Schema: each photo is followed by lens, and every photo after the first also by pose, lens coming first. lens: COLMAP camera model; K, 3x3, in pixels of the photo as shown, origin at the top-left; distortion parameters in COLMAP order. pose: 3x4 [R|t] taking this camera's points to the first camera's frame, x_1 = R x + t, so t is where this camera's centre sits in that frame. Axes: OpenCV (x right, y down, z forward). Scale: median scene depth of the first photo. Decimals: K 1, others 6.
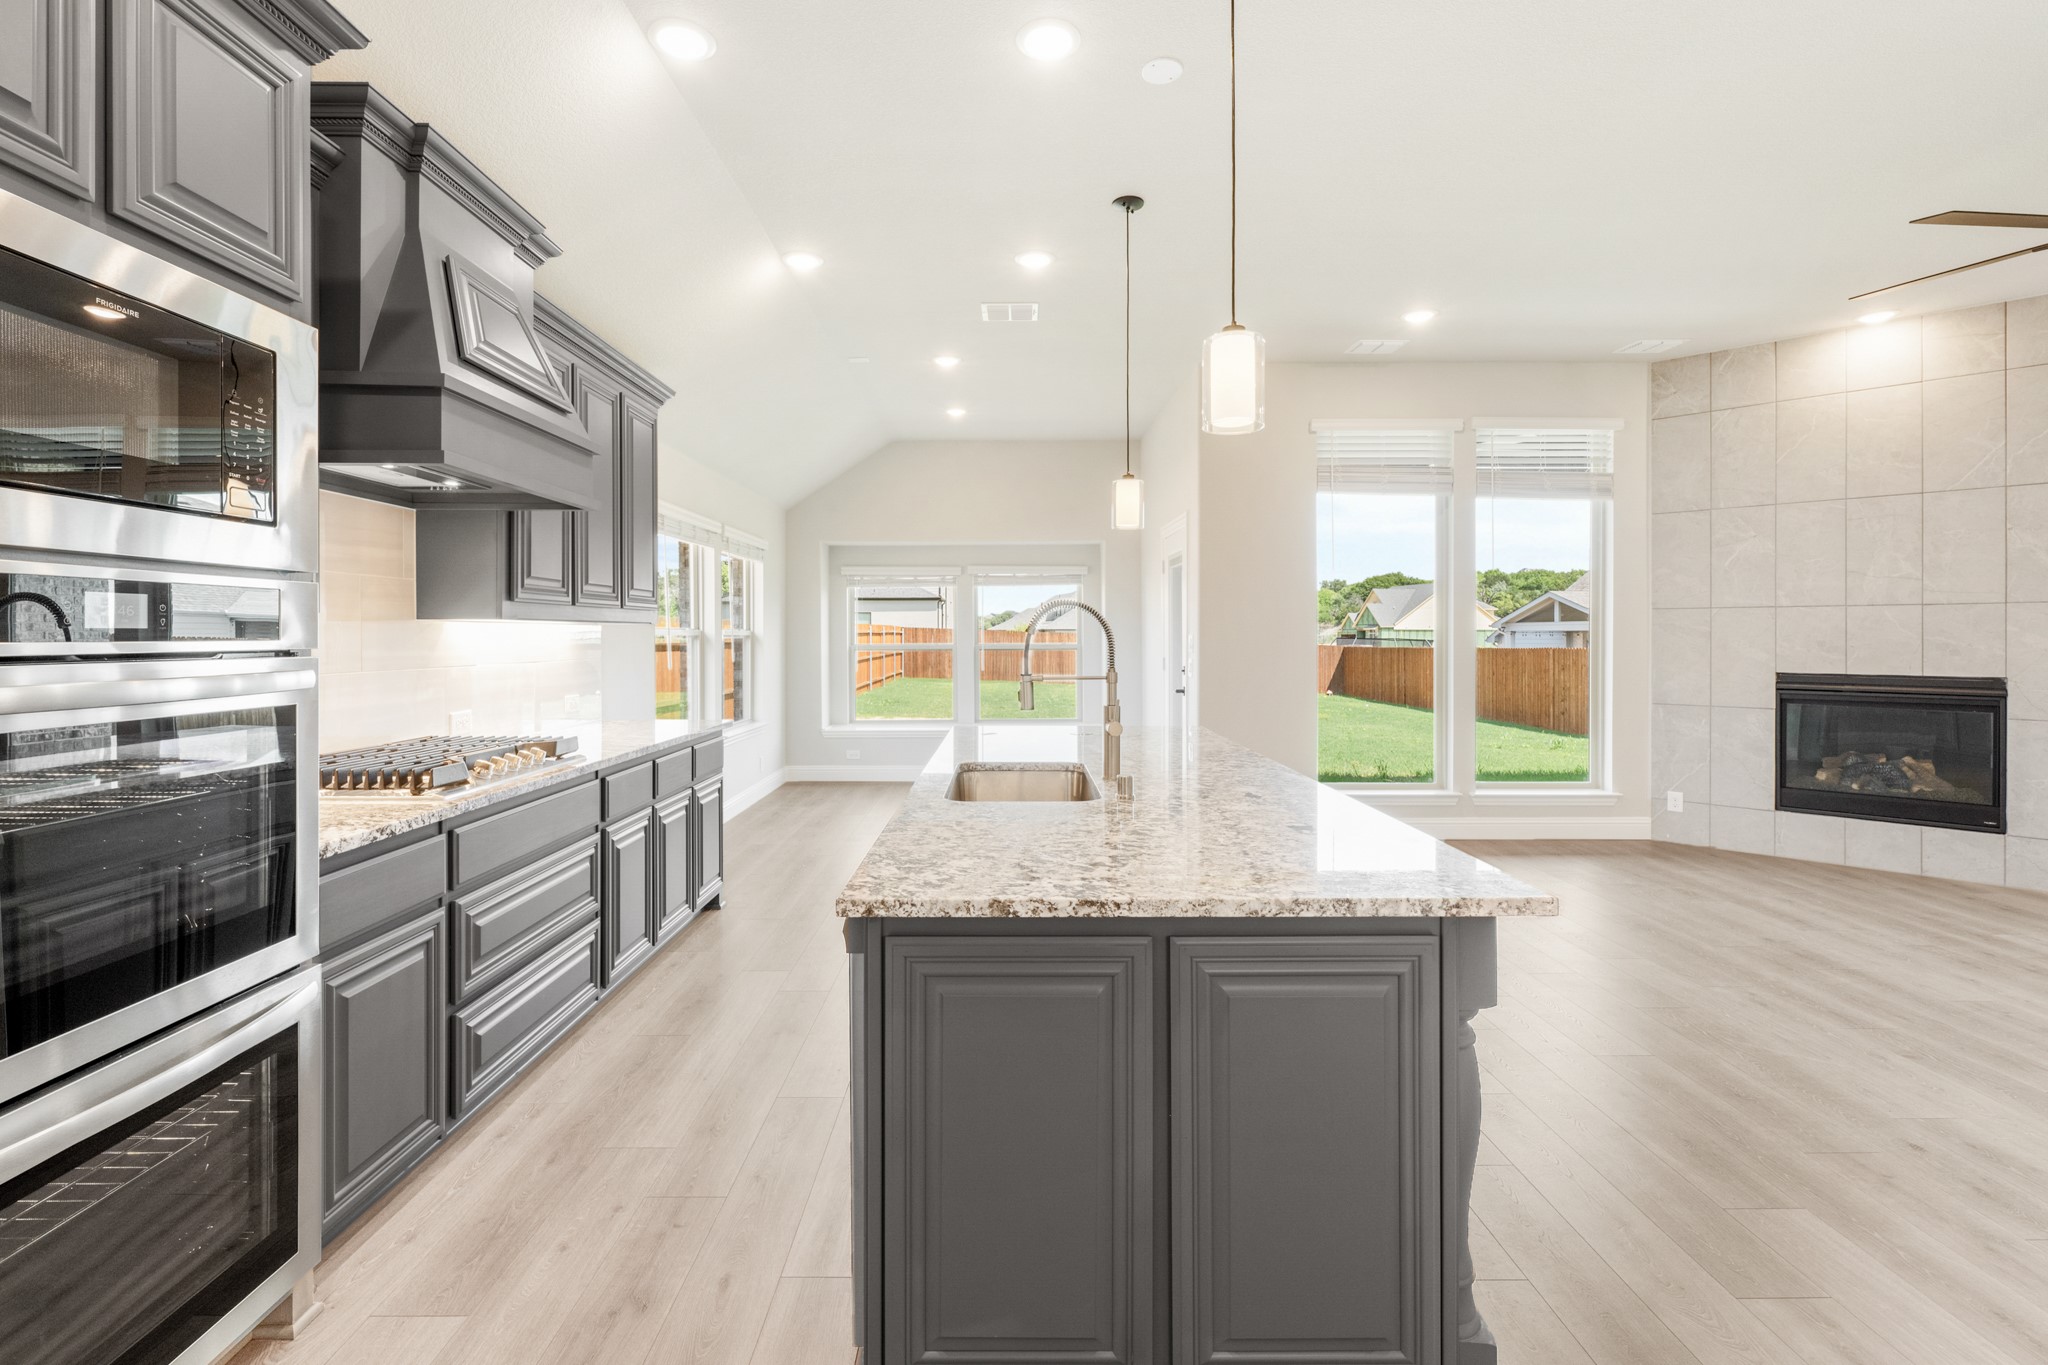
lens RADIAL K [[897.9, 0, 1012.0], [0, 897.9, 638.1], [0, 0, 1]] dist [0.001371, -0.000162]
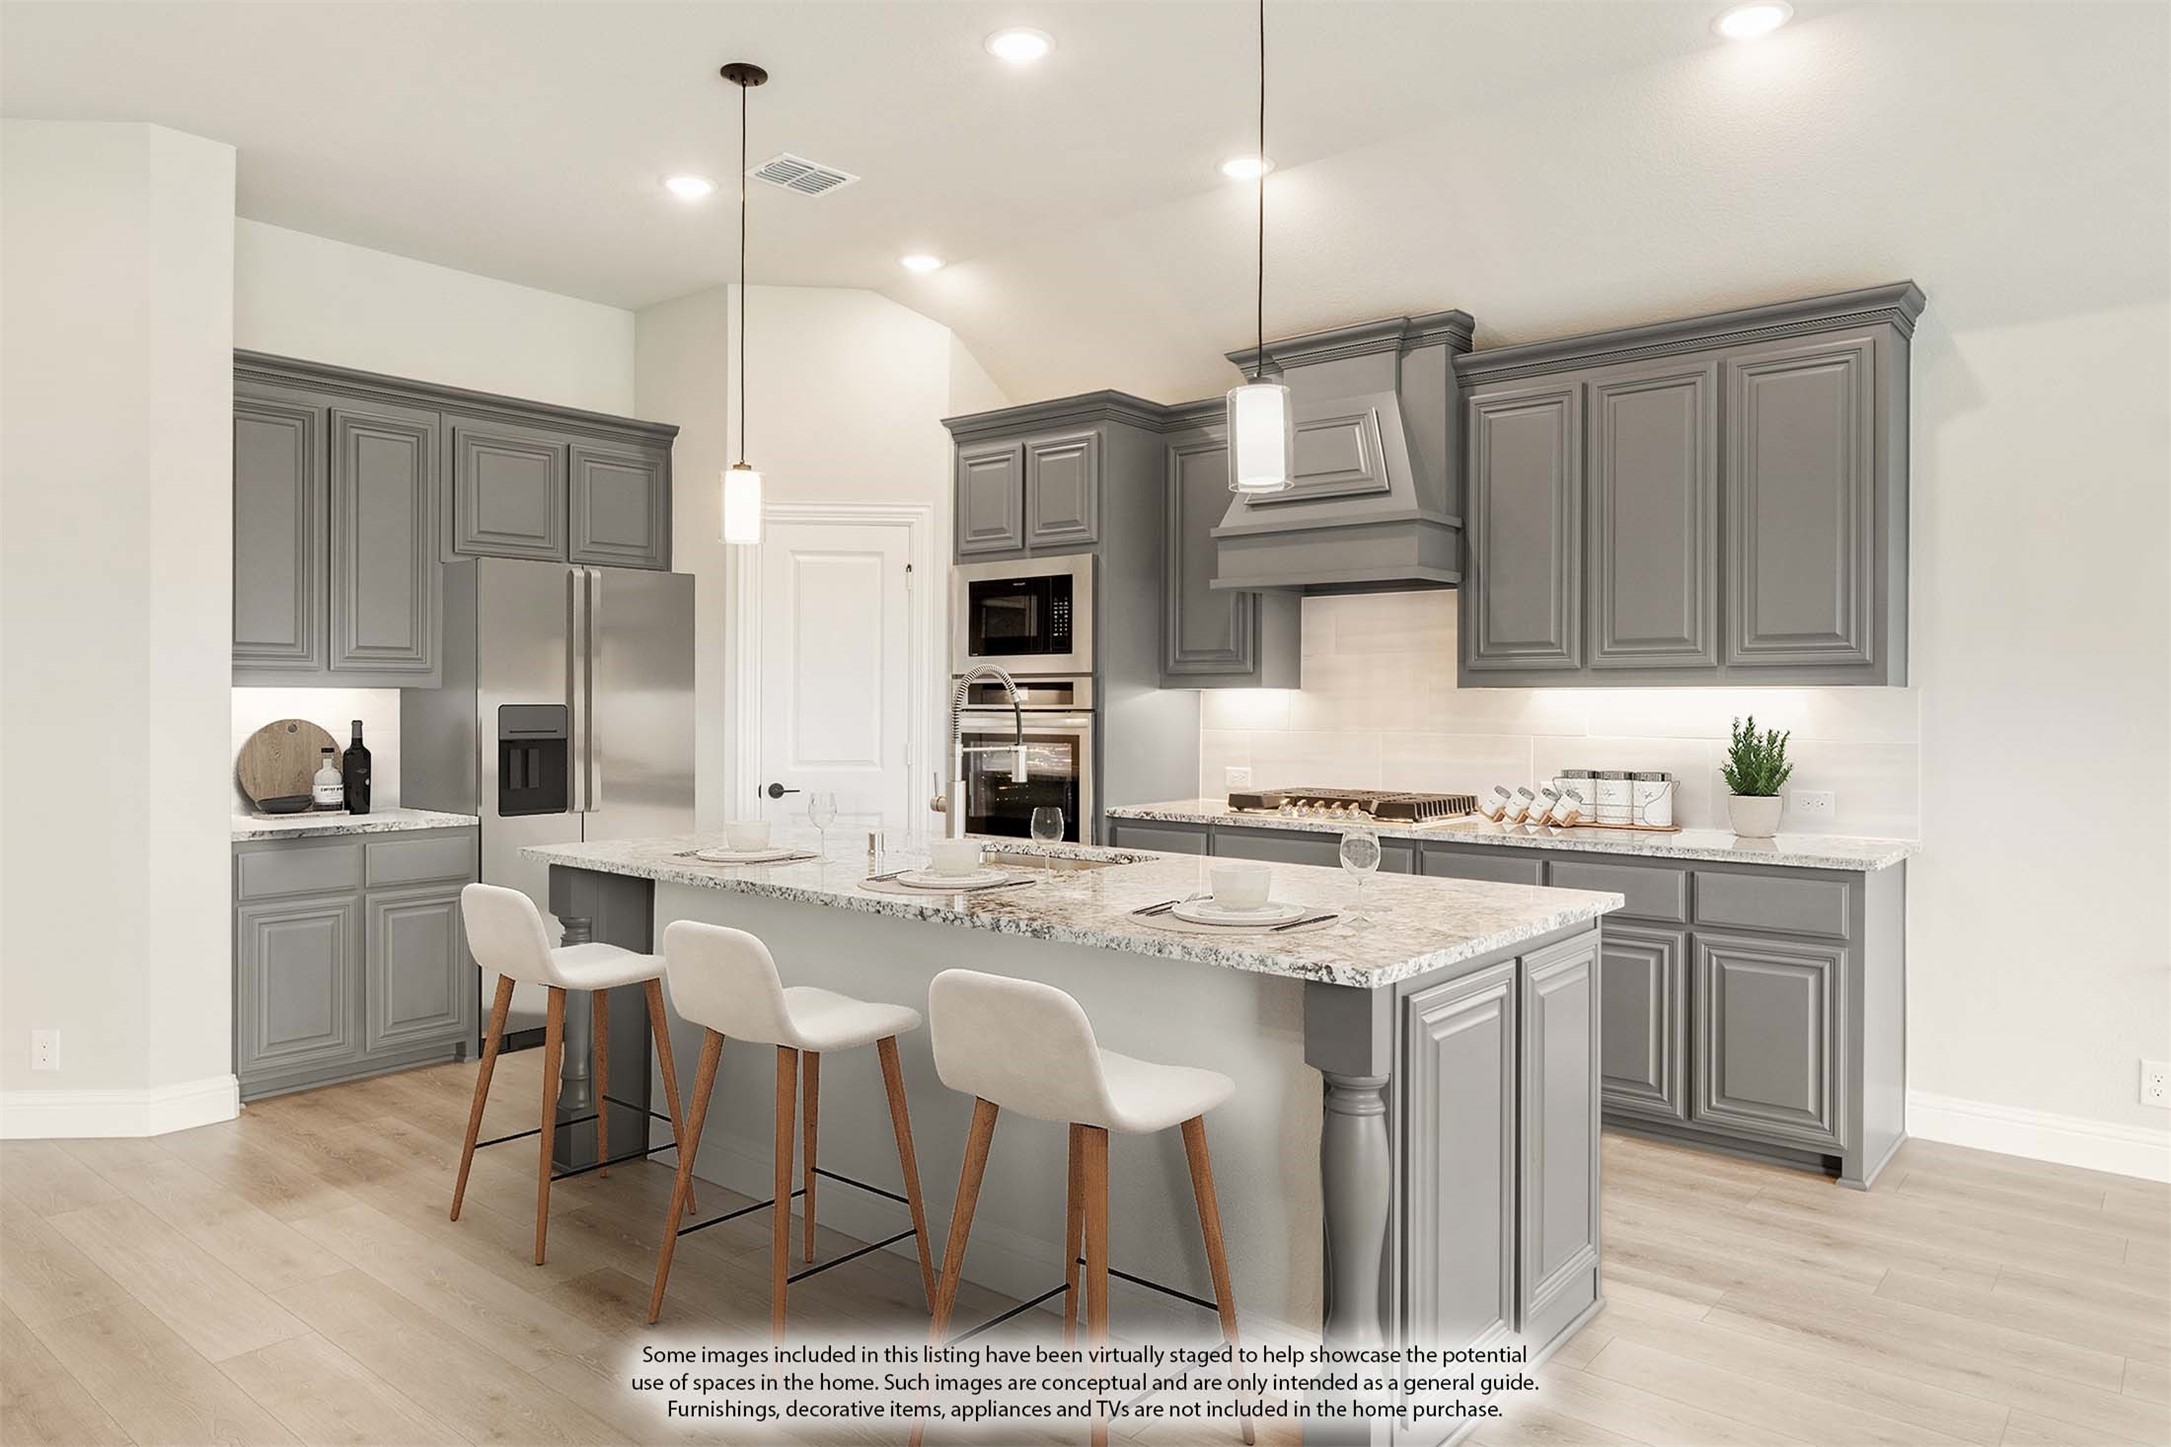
lens RADIAL K [[1374.2, 0, 1085.5], [0, 1374.2, 723.5], [0, 0, 1]] dist [0.004721, 0.000742]
pose [[-0.637847, 0.008671, -0.770114, 0.531621], [-0.005013, 0.999869, 0.015410, -0.001608], [0.770147, 0.013690, -0.637720, 0.961995]]
